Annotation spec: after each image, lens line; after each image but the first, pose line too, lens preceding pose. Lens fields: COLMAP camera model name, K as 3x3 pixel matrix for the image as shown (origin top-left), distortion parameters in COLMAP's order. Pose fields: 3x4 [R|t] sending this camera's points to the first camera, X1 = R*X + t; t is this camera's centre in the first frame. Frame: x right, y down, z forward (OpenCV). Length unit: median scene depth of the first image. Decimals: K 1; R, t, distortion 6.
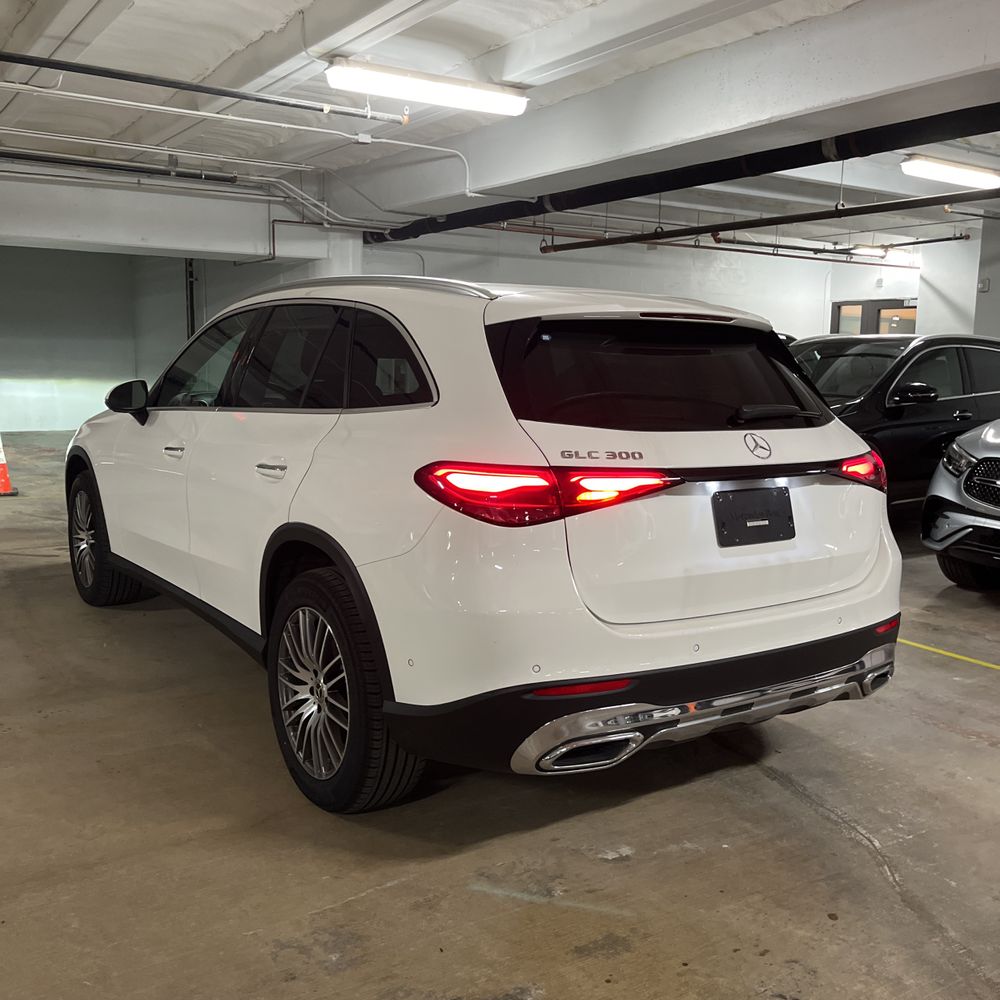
lens RADIAL K [[1015.4, 0, 497.5], [0, 1015.4, 507.7], [0, 0, 1]] dist [0.027375, 0.000000]
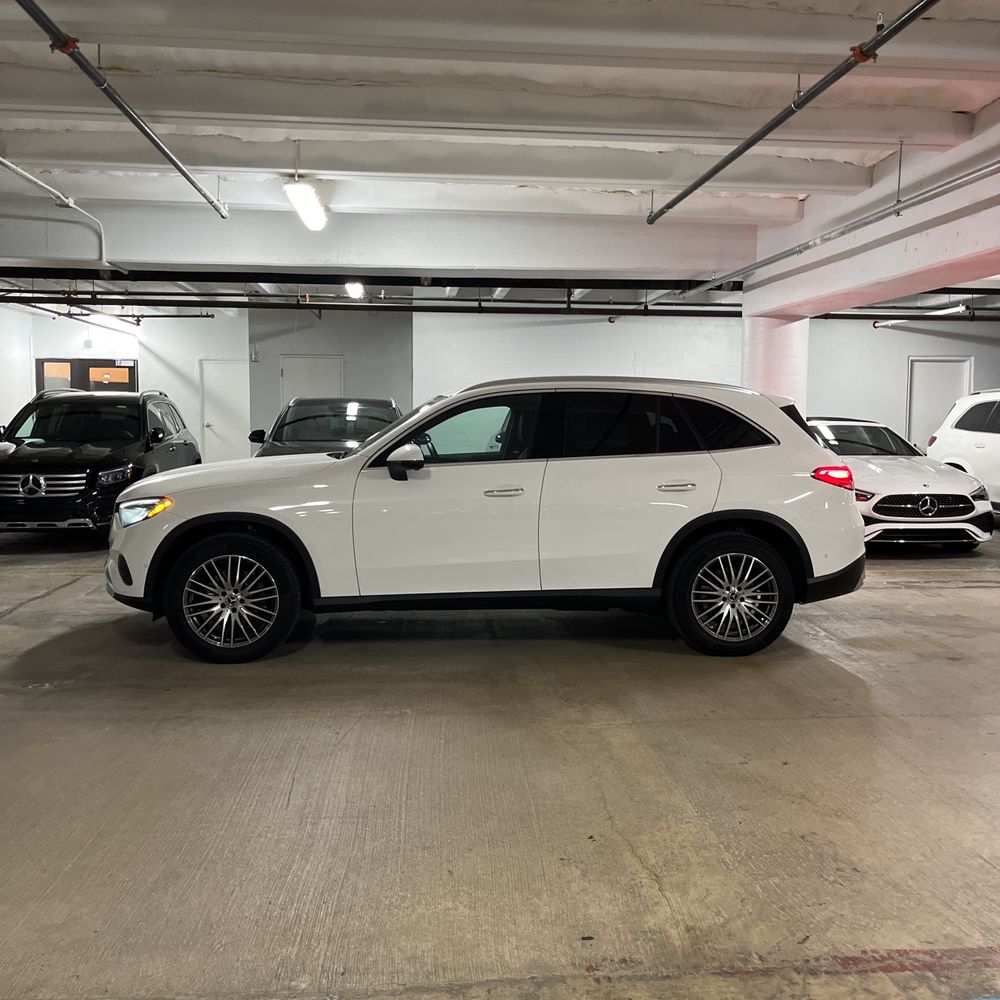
lens RADIAL K [[1015.4, 0, 500.7], [0, 1015.4, 506.5], [0, 0, 1]] dist [0.027375, 0.000000]
pose [[0.483896, -0.091647, 0.870314, -1.987699], [0.131180, 0.990861, 0.031404, -0.103197], [-0.865238, 0.098972, 0.491495, 0.406998]]
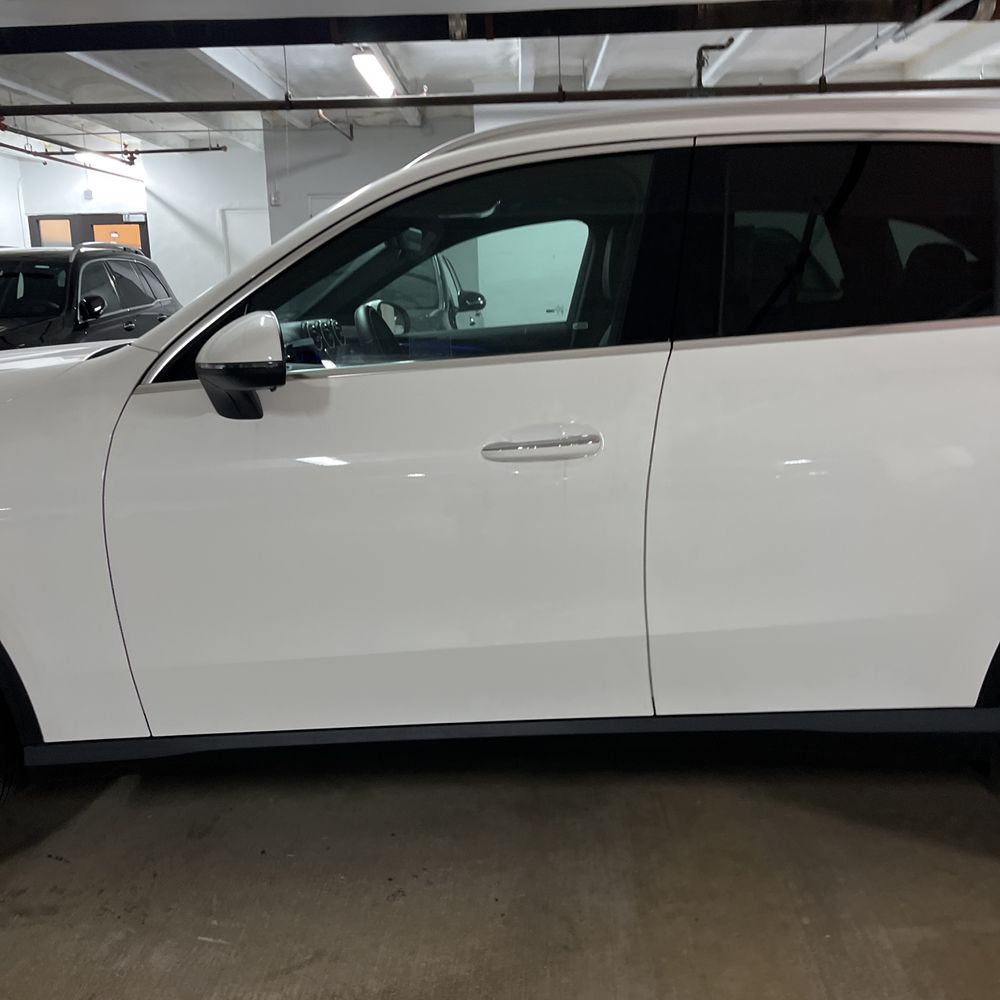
lens RADIAL K [[1015.4, 0, 493.6], [0, 1015.4, 499.1], [0, 0, 1]] dist [0.027375, 0.000000]
pose [[0.580959, -0.202395, 0.788367, -0.920062], [0.155507, 0.978348, 0.136573, -0.129102], [-0.798939, 0.043253, 0.599854, 0.941989]]
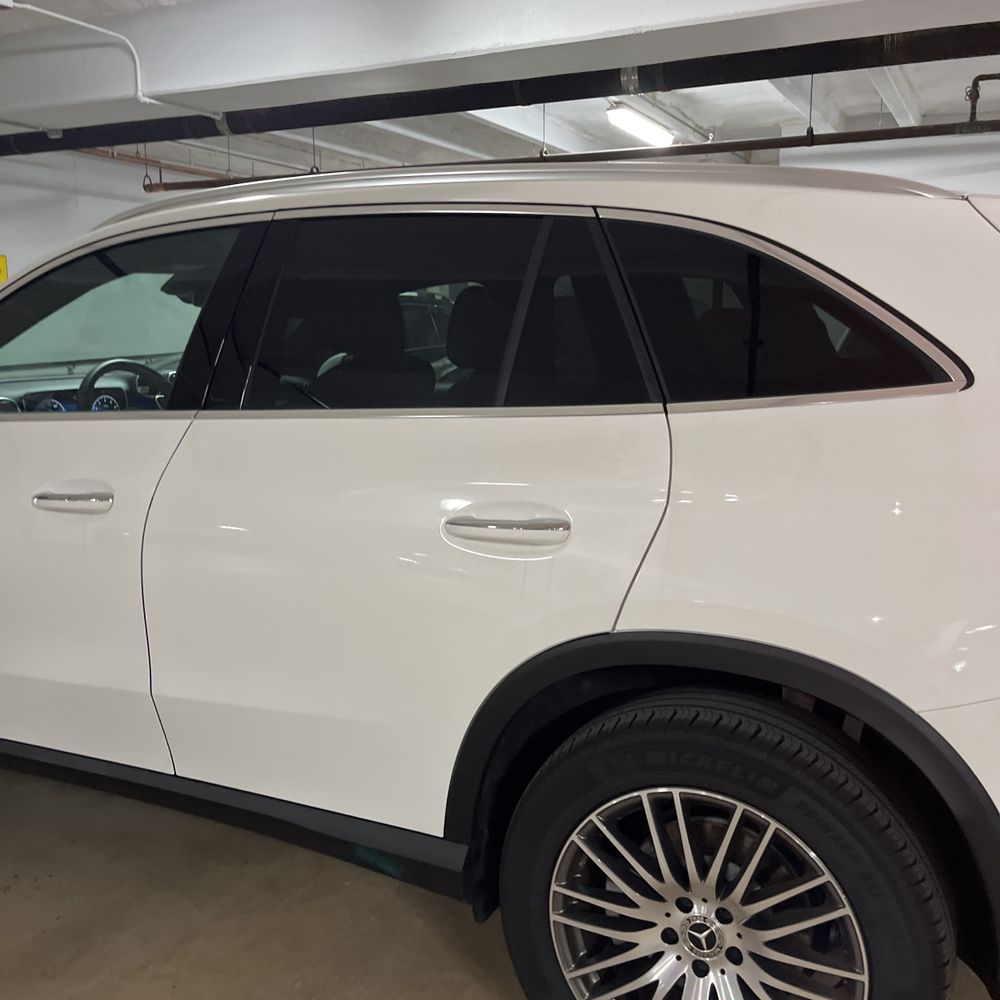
lens RADIAL K [[1015.4, 0, 512.7], [0, 1015.4, 497.7], [0, 0, 1]] dist [0.027375, 0.000000]
pose [[0.866763, -0.098525, 0.488890, -0.485191], [0.086628, 0.995133, 0.046963, -0.079256], [-0.491138, 0.001646, 0.871080, 0.567020]]
